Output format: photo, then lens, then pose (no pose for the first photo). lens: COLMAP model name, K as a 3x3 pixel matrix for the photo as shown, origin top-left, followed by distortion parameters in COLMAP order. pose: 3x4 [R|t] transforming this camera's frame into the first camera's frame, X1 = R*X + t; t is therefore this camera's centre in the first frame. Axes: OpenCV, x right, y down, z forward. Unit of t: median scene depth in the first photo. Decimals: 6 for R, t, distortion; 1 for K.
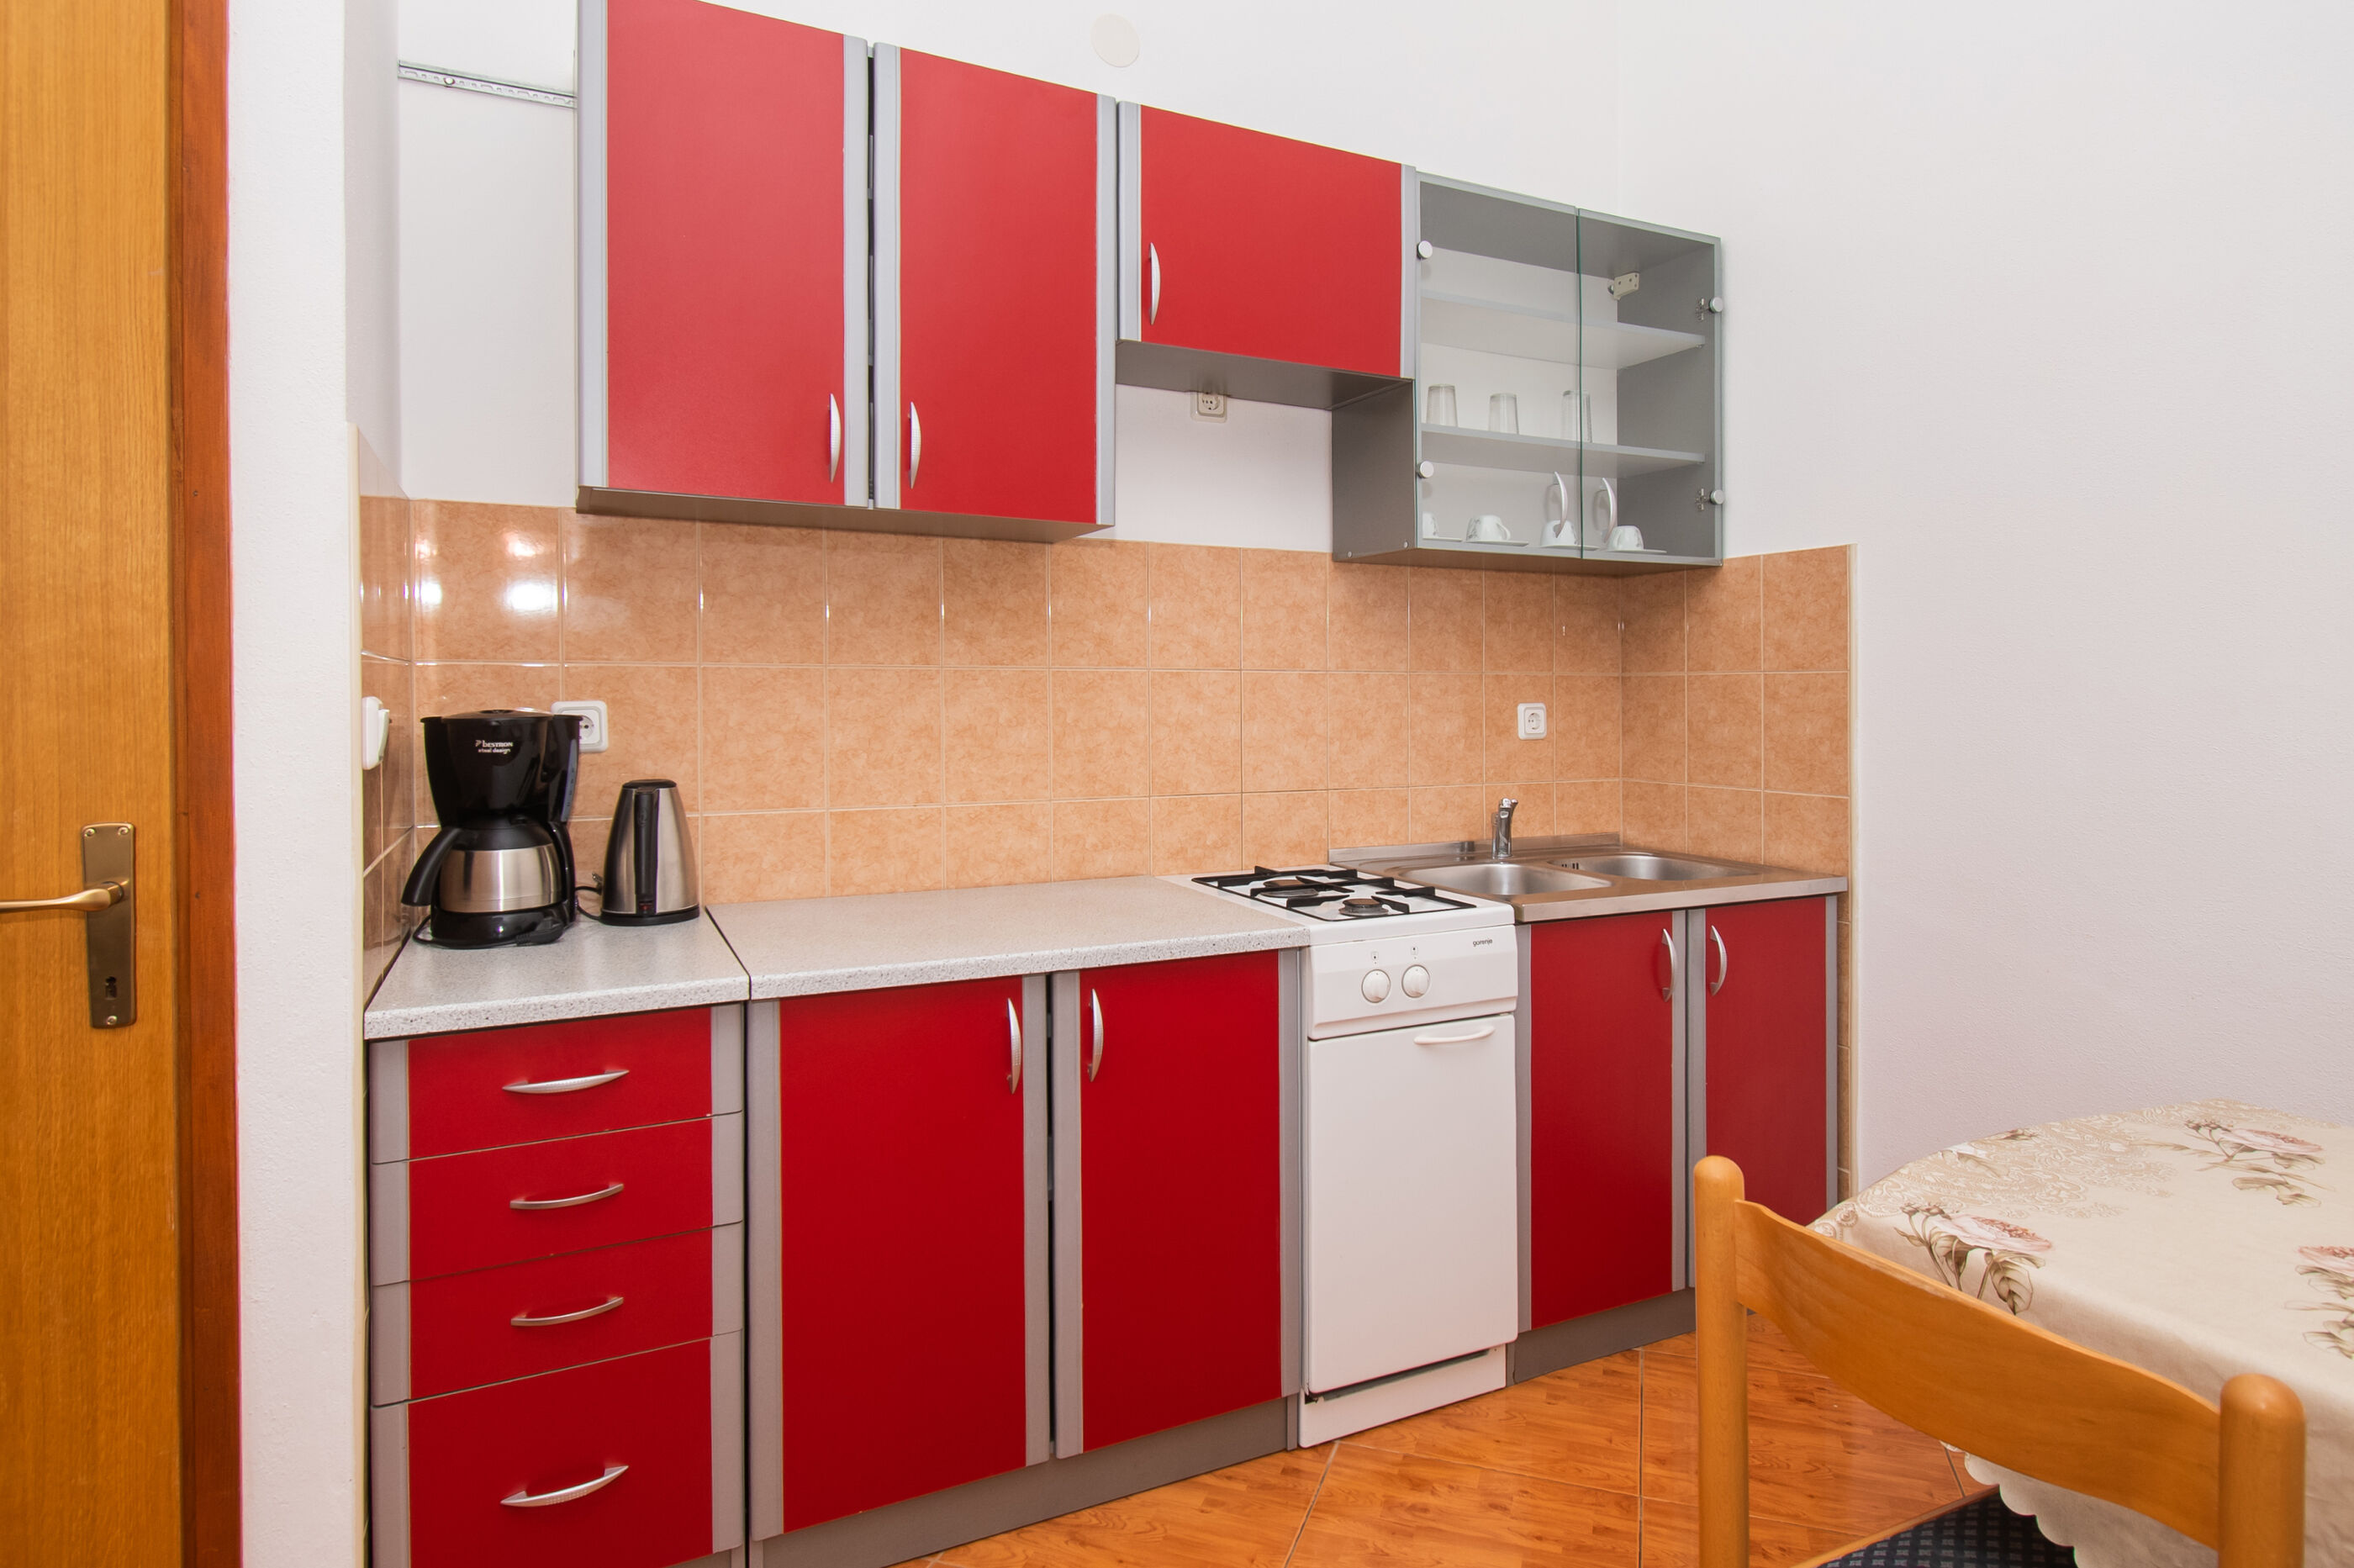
lens RADIAL K [[1254.9, 0, 1126.0], [0, 1254.9, 712.8], [0, 0, 1]] dist [-0.007090, -0.002384]
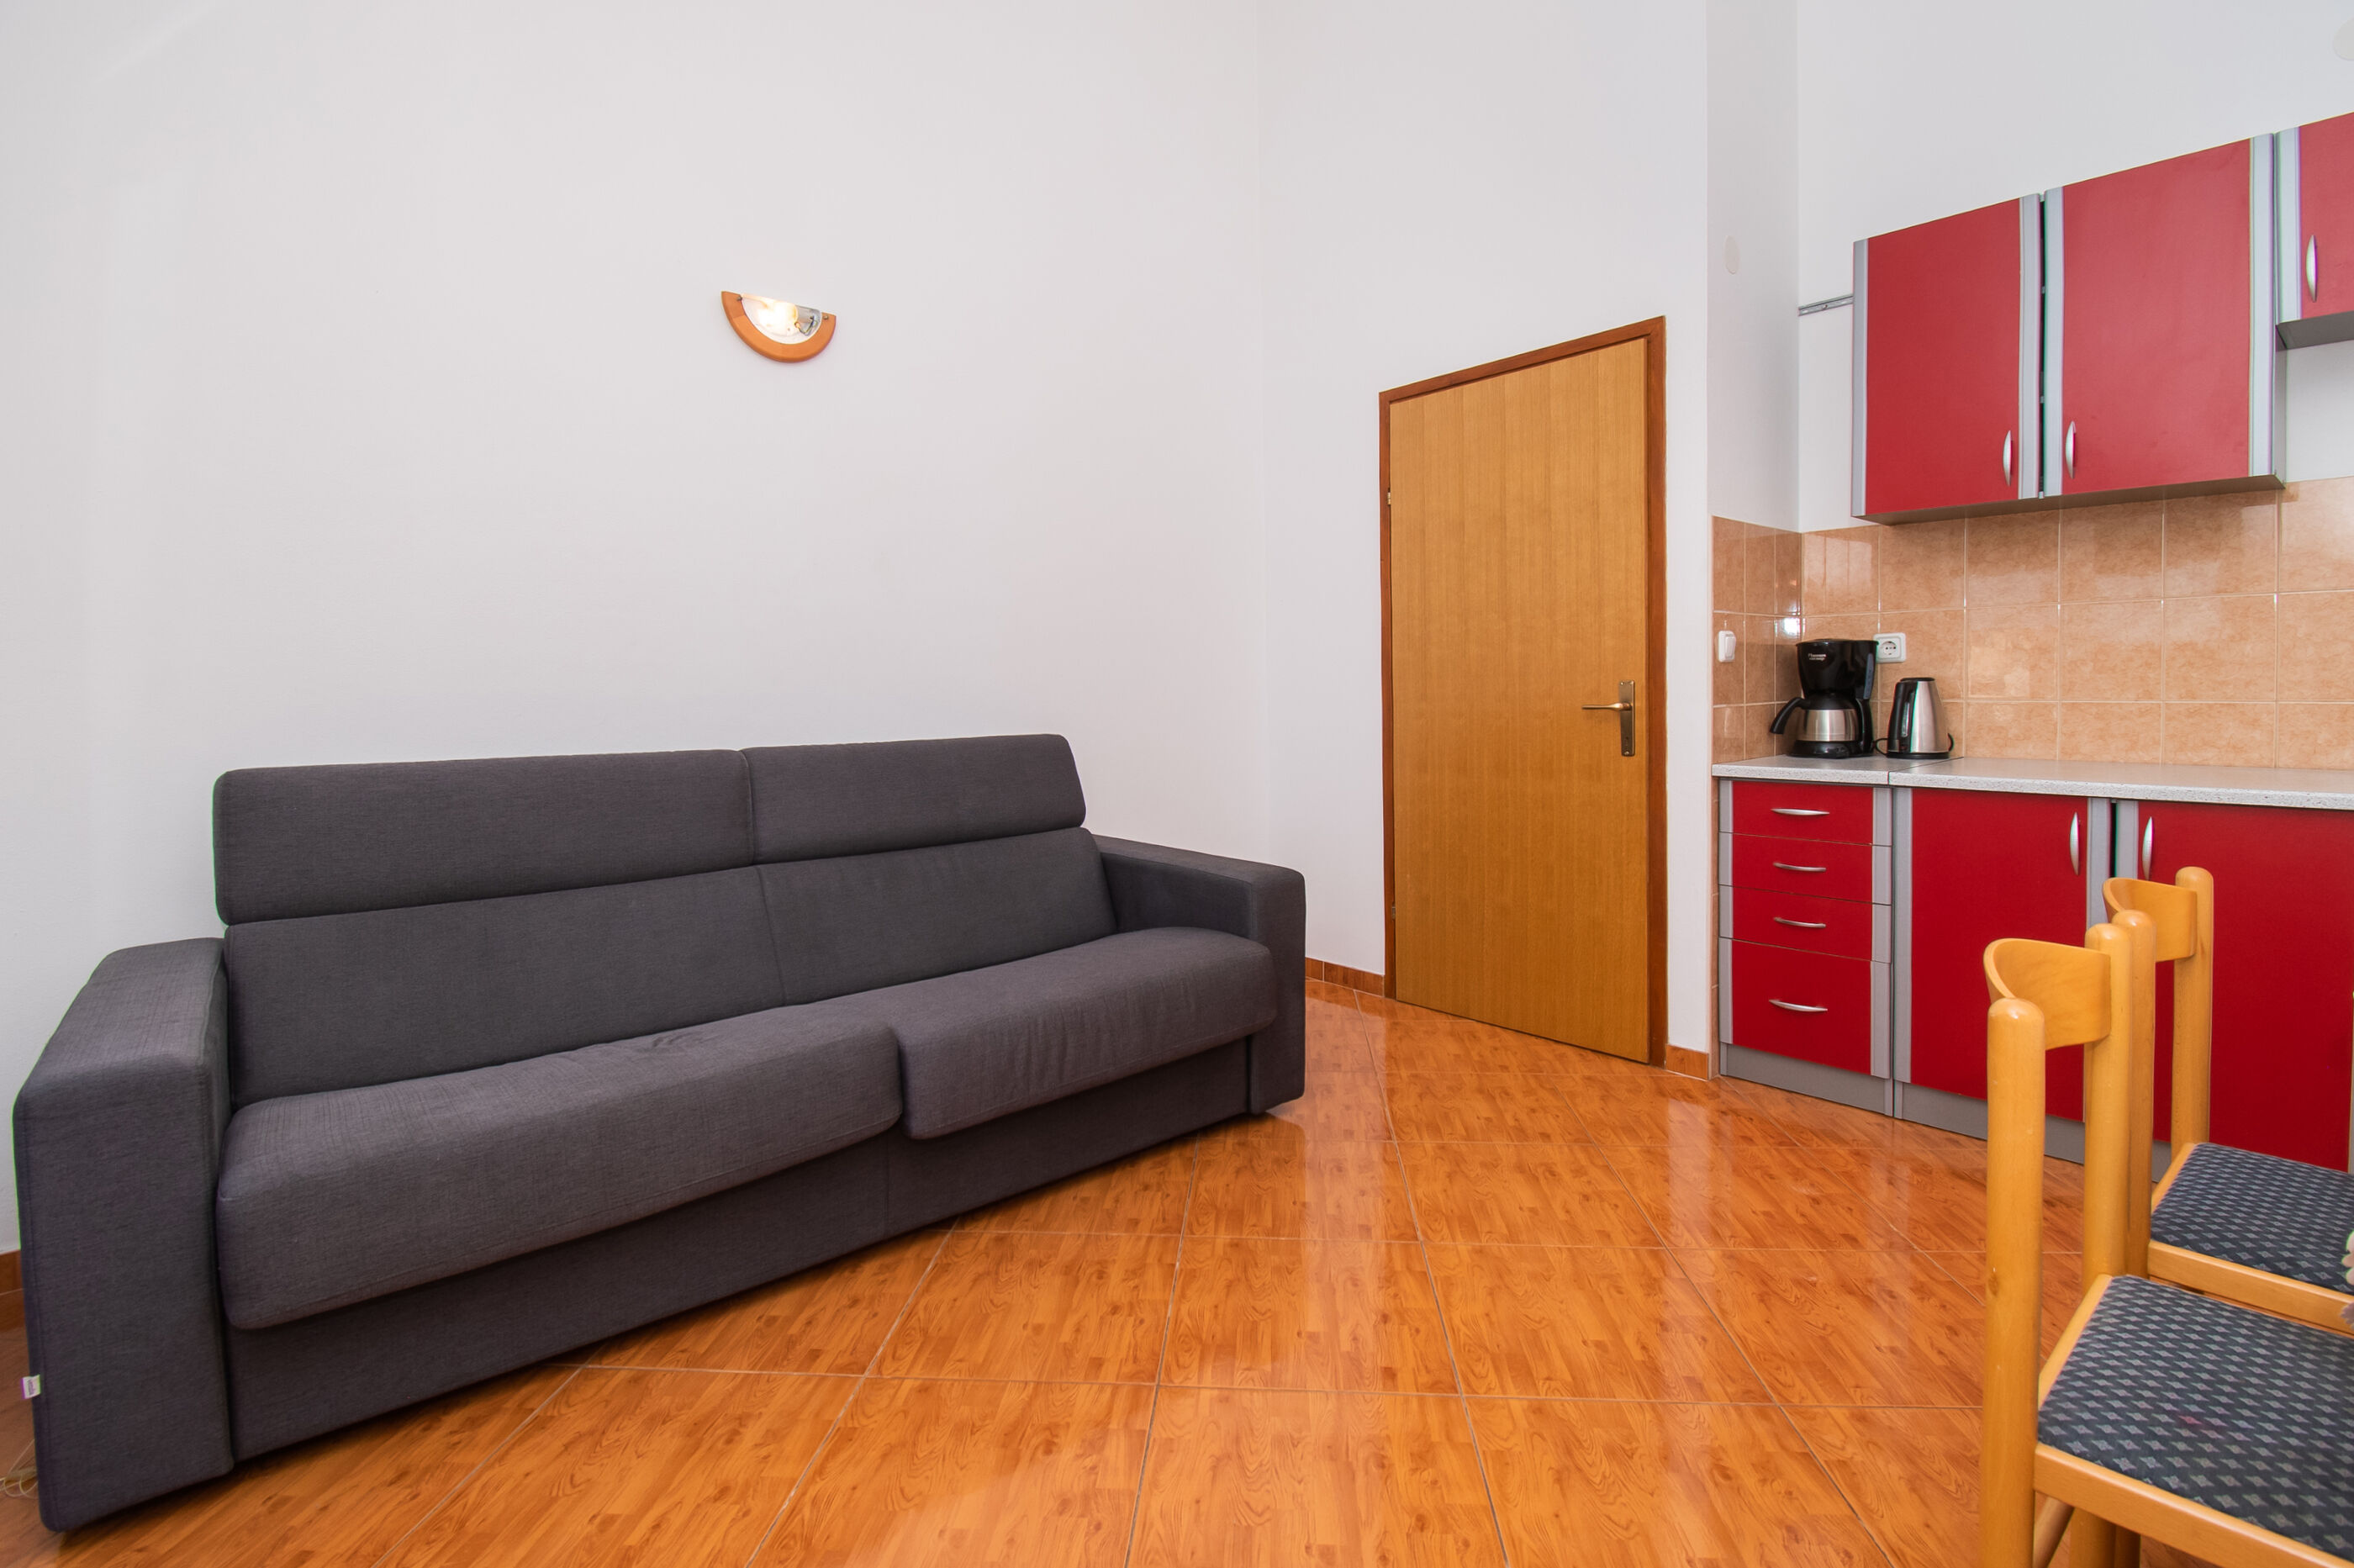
lens RADIAL K [[1115.3, 0, 1233.4], [0, 1115.3, 718.6], [0, 0, 1]] dist [0.001291, -0.019724]
pose [[0.291185, 0.024530, -0.956352, 0.720813], [0.002547, 0.999648, 0.026416, 0.060774], [0.956664, -0.010128, 0.291019, -0.301371]]
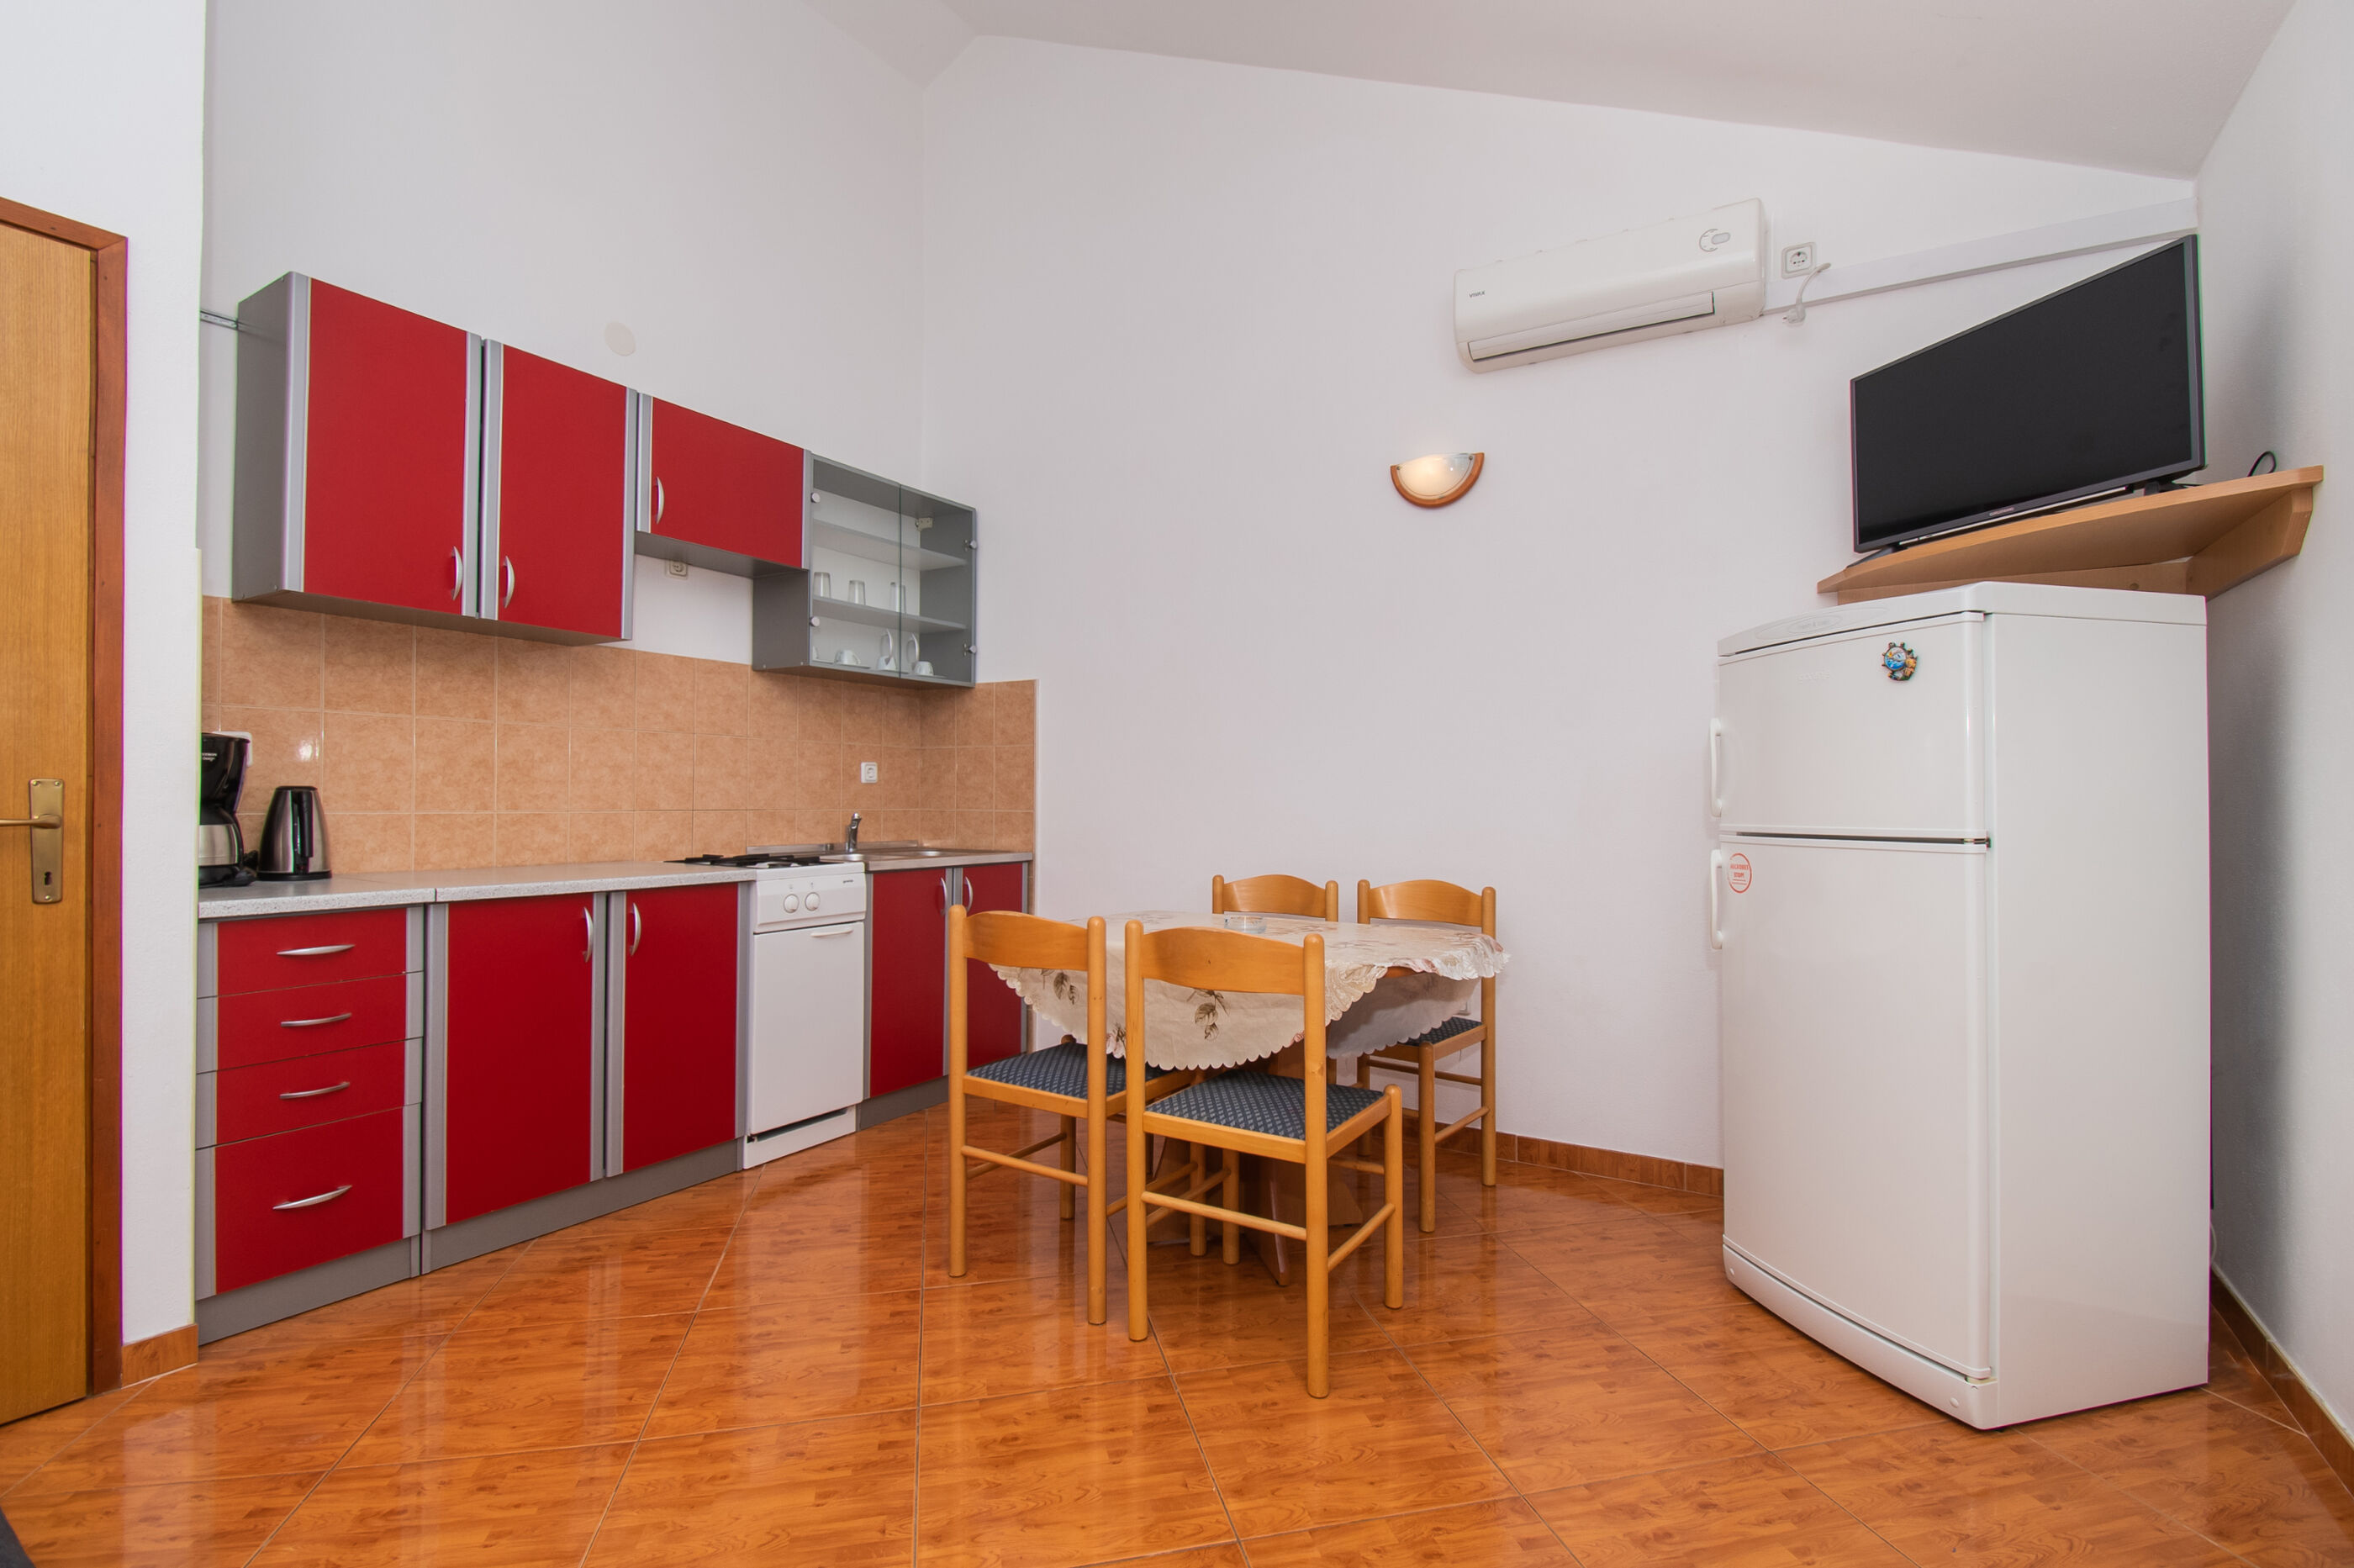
lens RADIAL K [[1097.5, 0, 1177.7], [0, 1097.5, 749.6], [0, 0, 1]] dist [0.001364, -0.017769]
pose [[0.820401, 0.027625, 0.571120, -0.236289], [0.004861, 0.998459, -0.055279, 0.078509], [-0.571767, 0.048128, 0.819003, -0.587100]]
